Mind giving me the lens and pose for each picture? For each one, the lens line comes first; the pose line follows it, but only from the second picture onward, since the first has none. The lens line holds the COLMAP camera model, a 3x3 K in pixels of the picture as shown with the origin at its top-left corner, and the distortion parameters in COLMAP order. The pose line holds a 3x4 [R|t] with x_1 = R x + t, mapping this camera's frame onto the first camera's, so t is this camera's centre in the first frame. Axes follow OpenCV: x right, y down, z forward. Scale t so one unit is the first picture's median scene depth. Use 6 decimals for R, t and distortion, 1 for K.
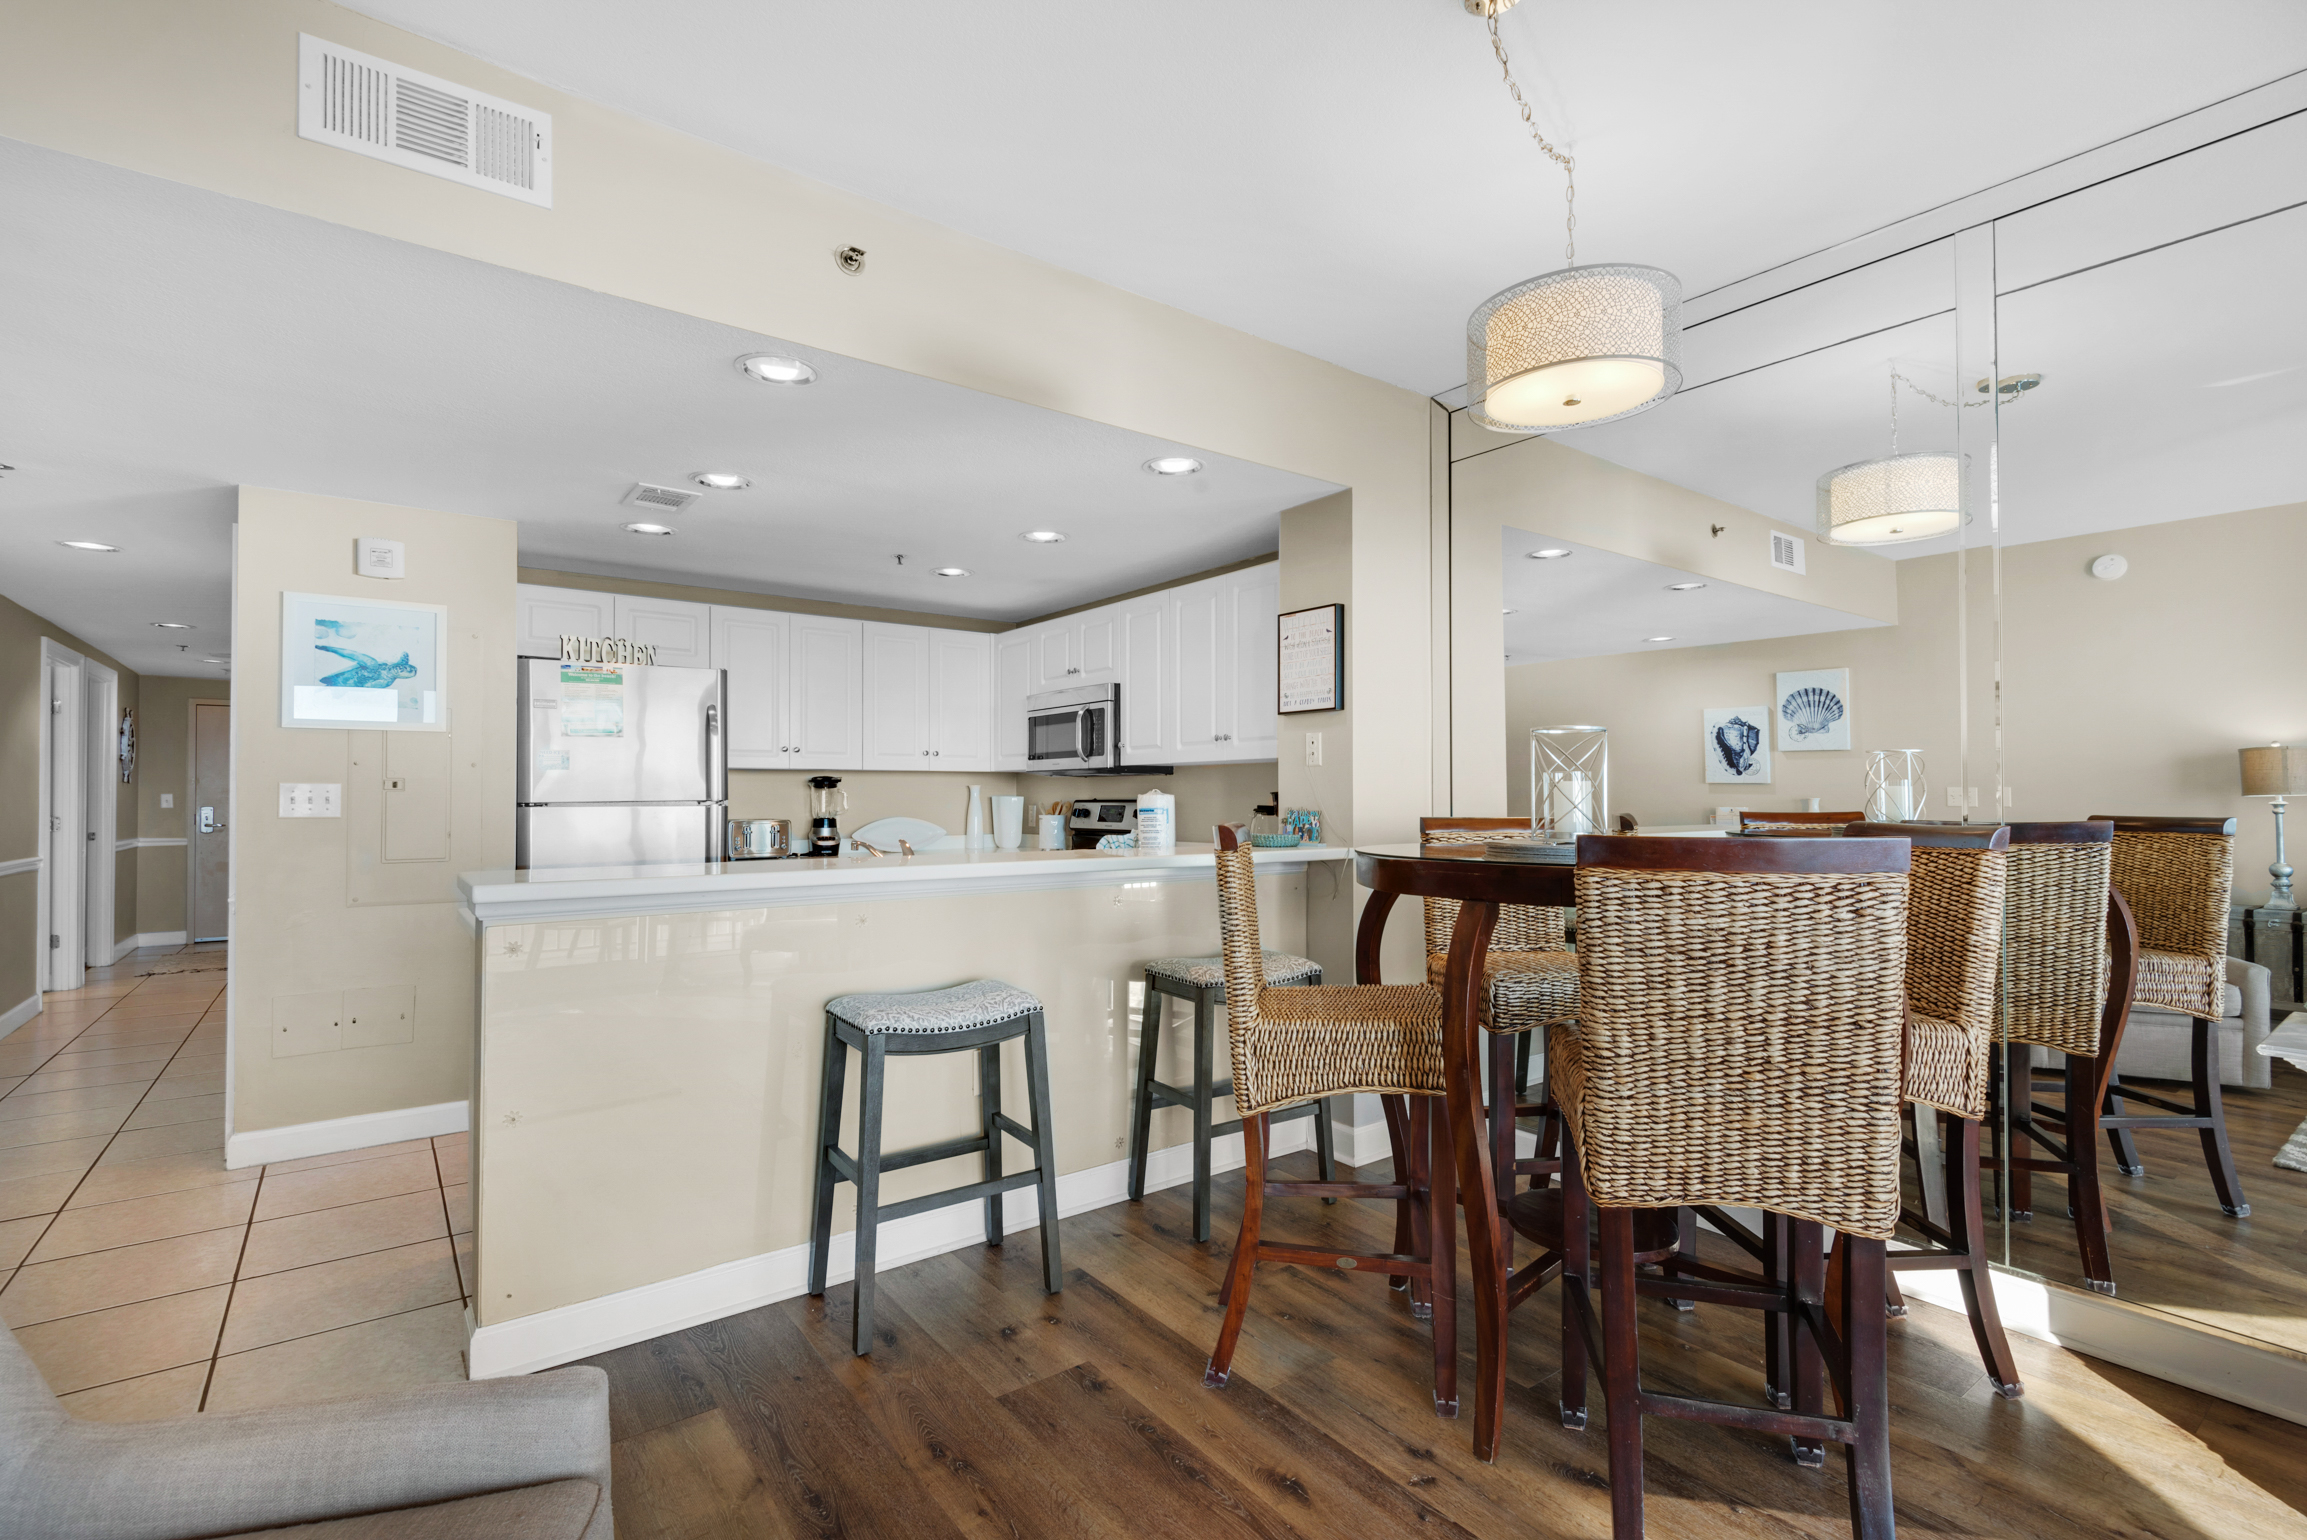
lens RADIAL K [[1043.0, 0, 1145.8], [0, 1043.0, 778.3], [0, 0, 1]] dist [0.016002, -0.007835]
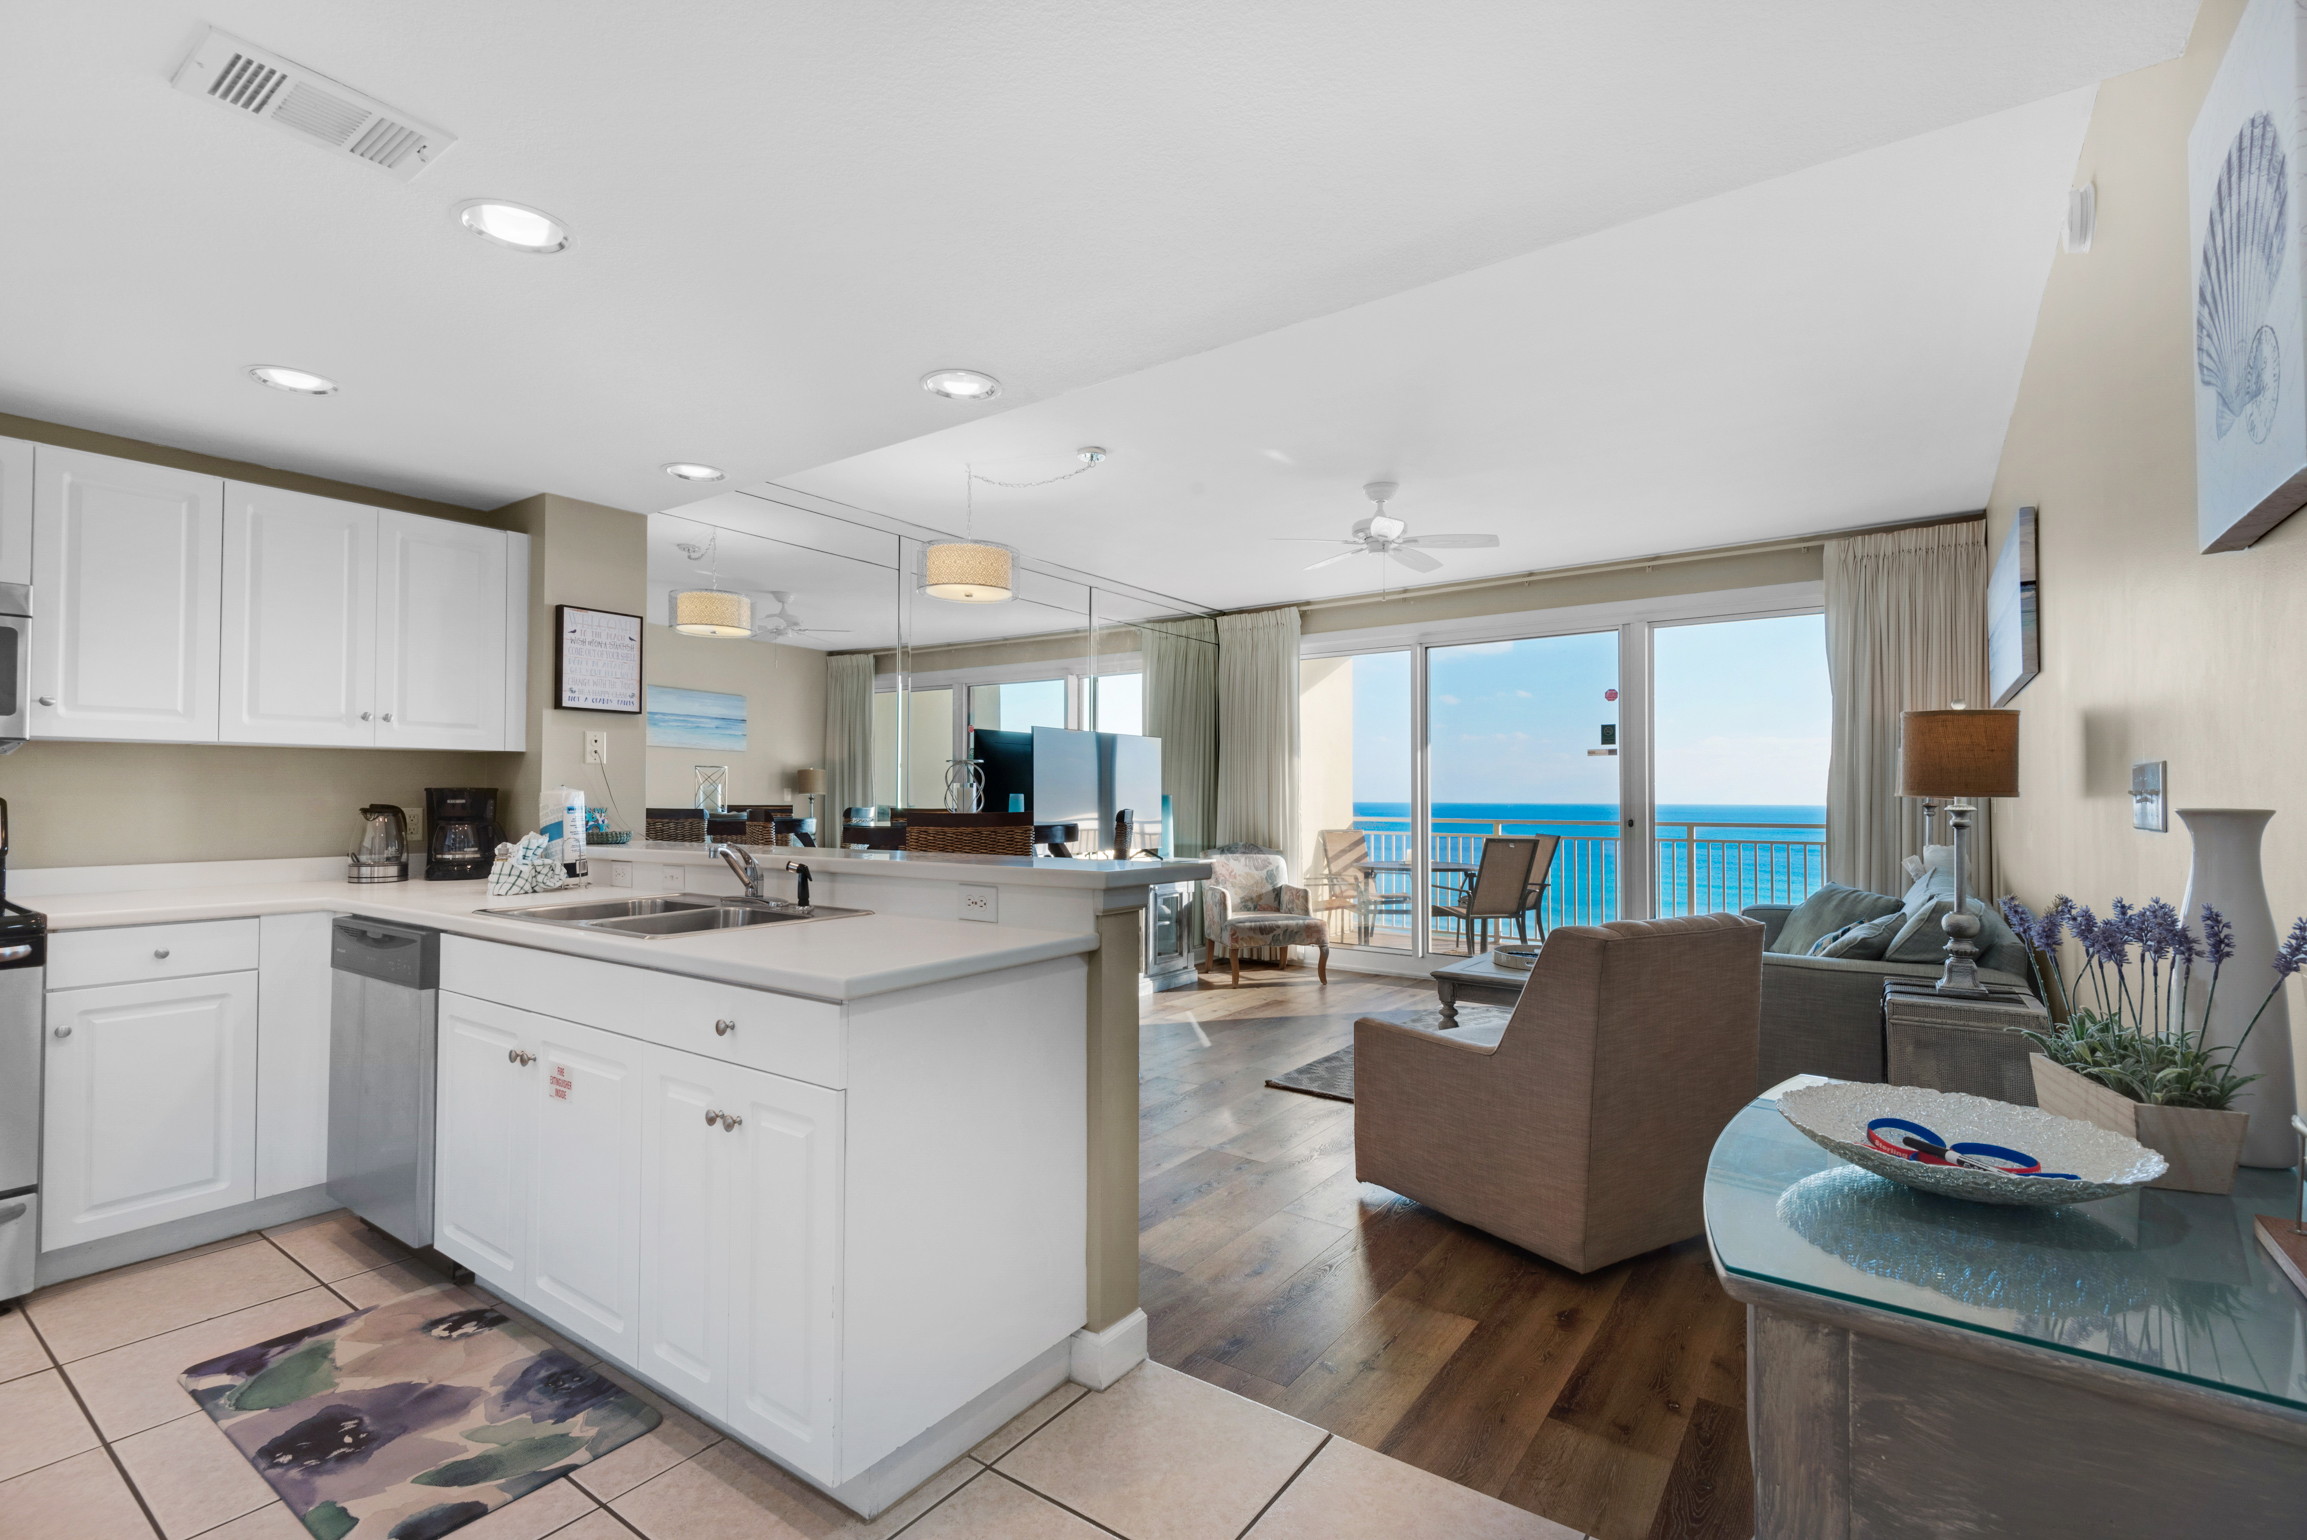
lens RADIAL K [[1043.0, 0, 1142.2], [0, 1043.0, 781.0], [0, 0, 1]] dist [0.016002, -0.007835]
pose [[-0.287654, 0.018346, 0.957559, -0.639793], [-0.018472, 0.999524, -0.024699, 0.012945], [-0.957556, -0.024793, -0.287178, 0.520632]]
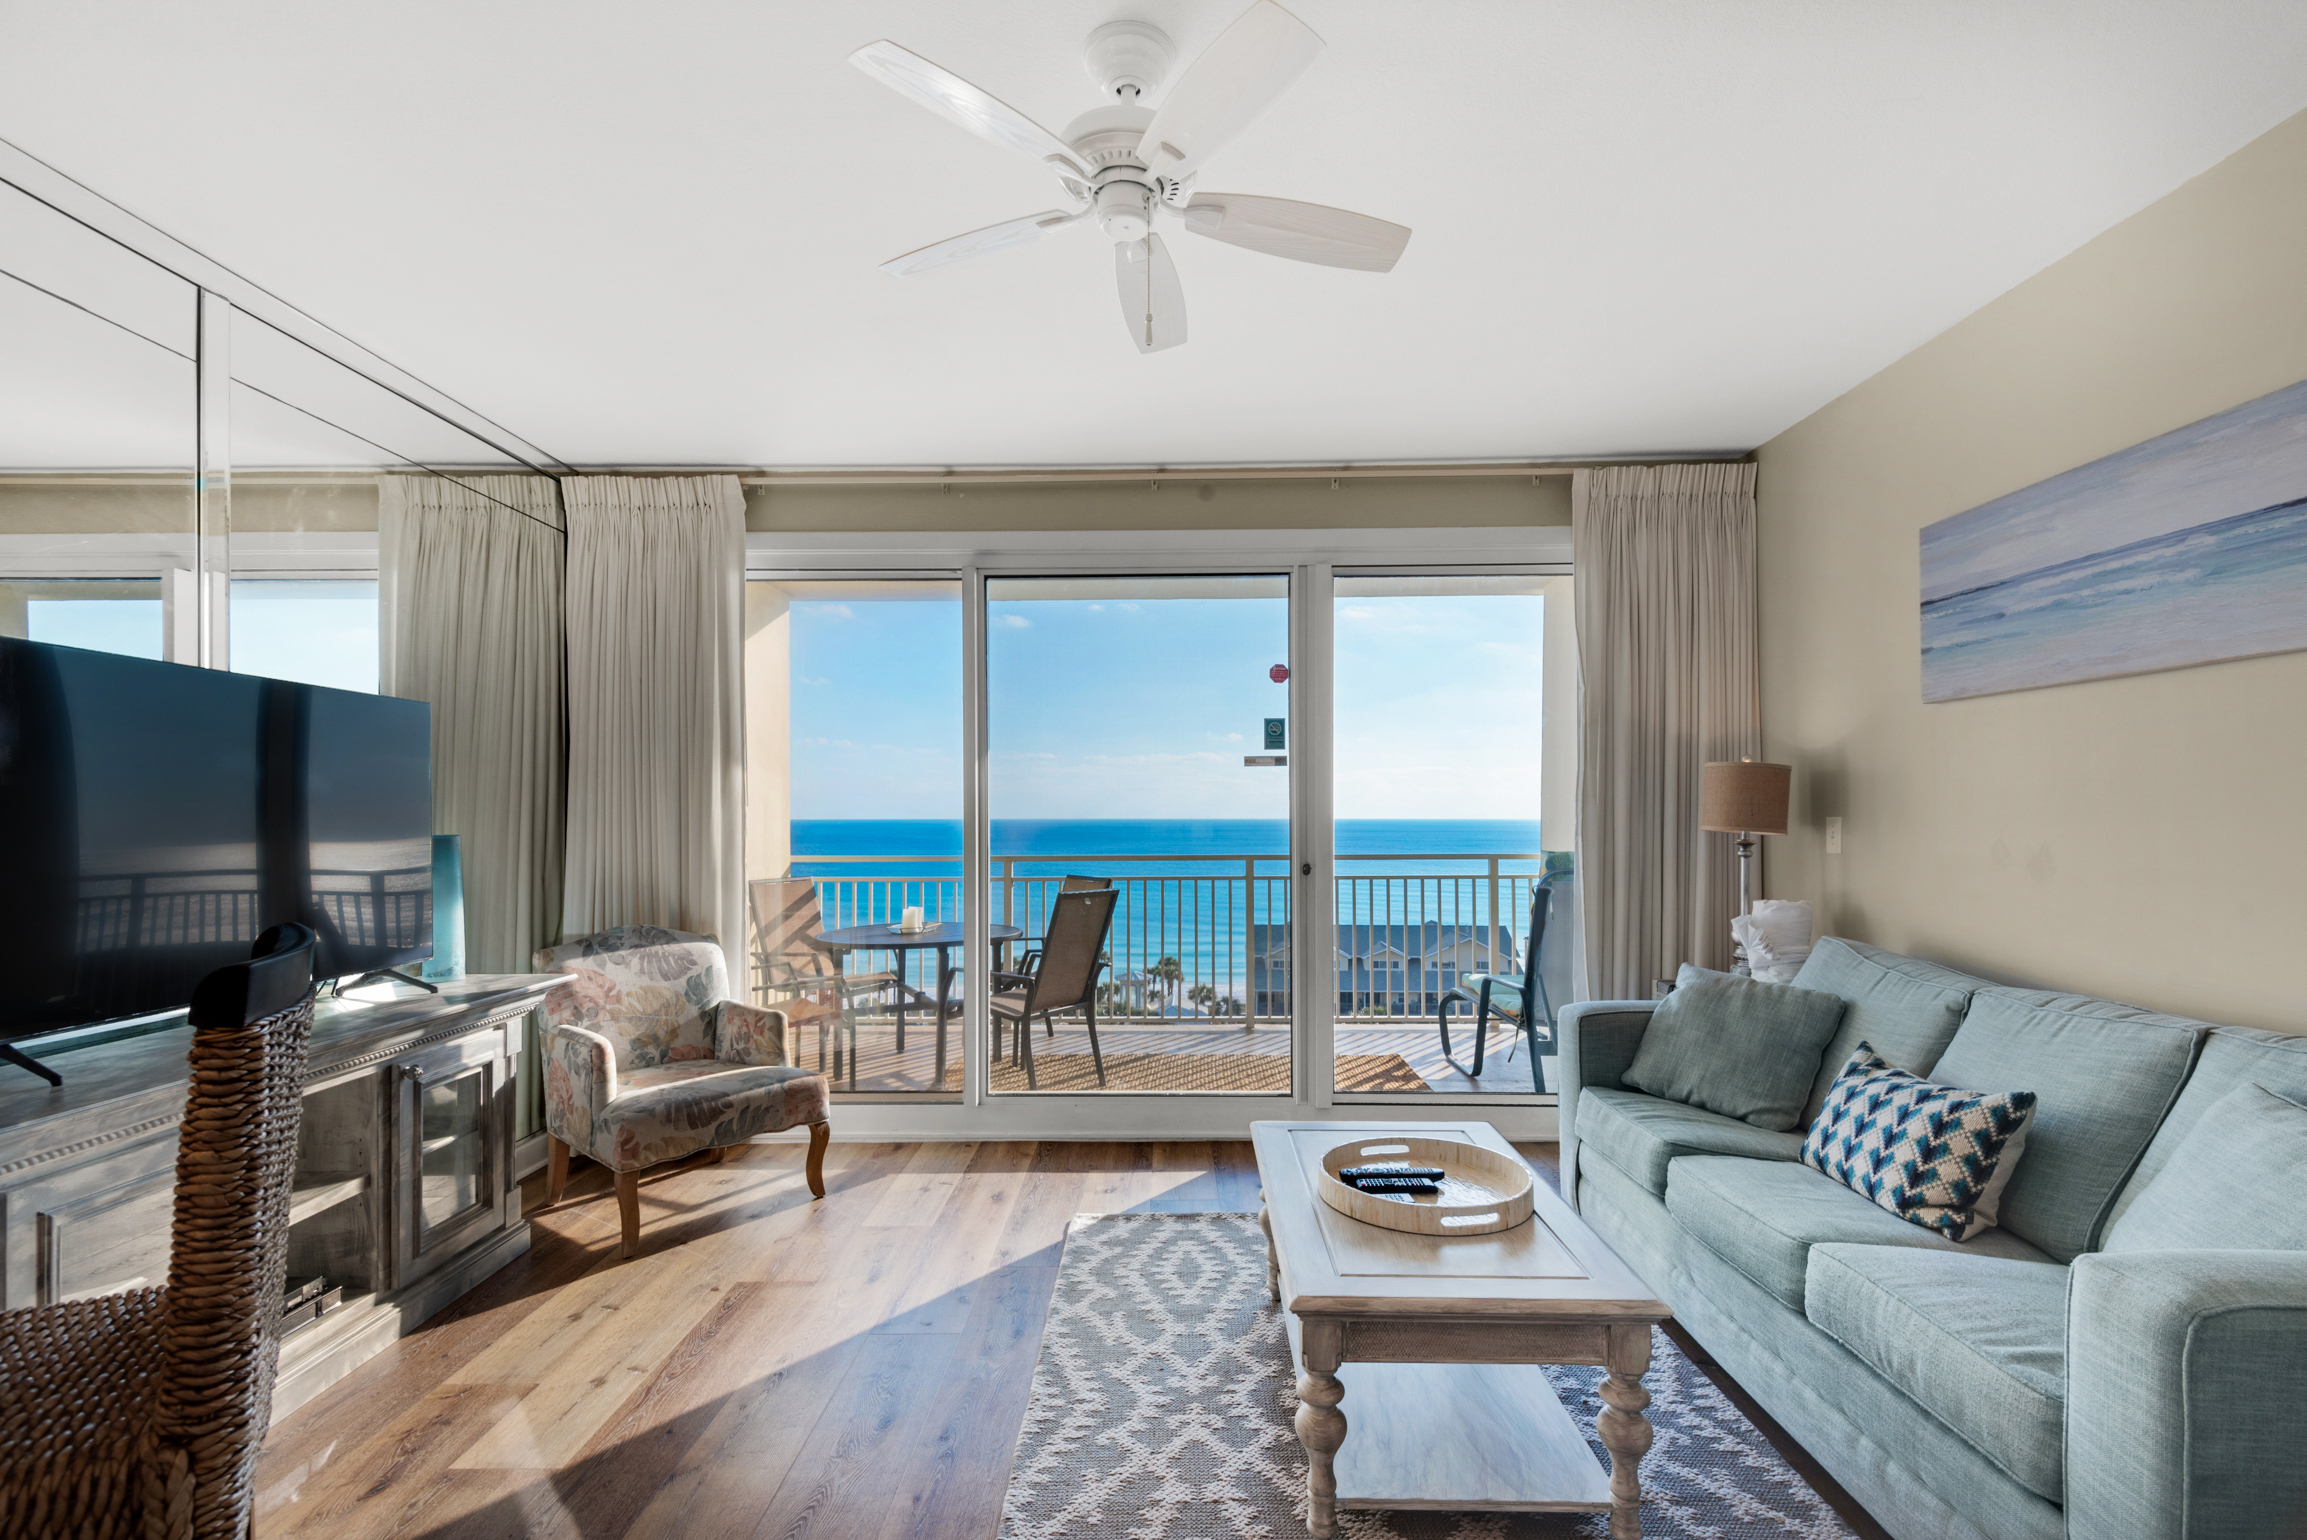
lens RADIAL K [[1043.0, 0, 1166.7], [0, 1043.0, 817.0], [0, 0, 1]] dist [0.016002, -0.007835]
pose [[-0.799022, 0.002630, 0.601296, -0.071688], [-0.007444, 0.999871, -0.014265, -0.005438], [-0.601255, -0.015874, -0.798899, 0.341496]]
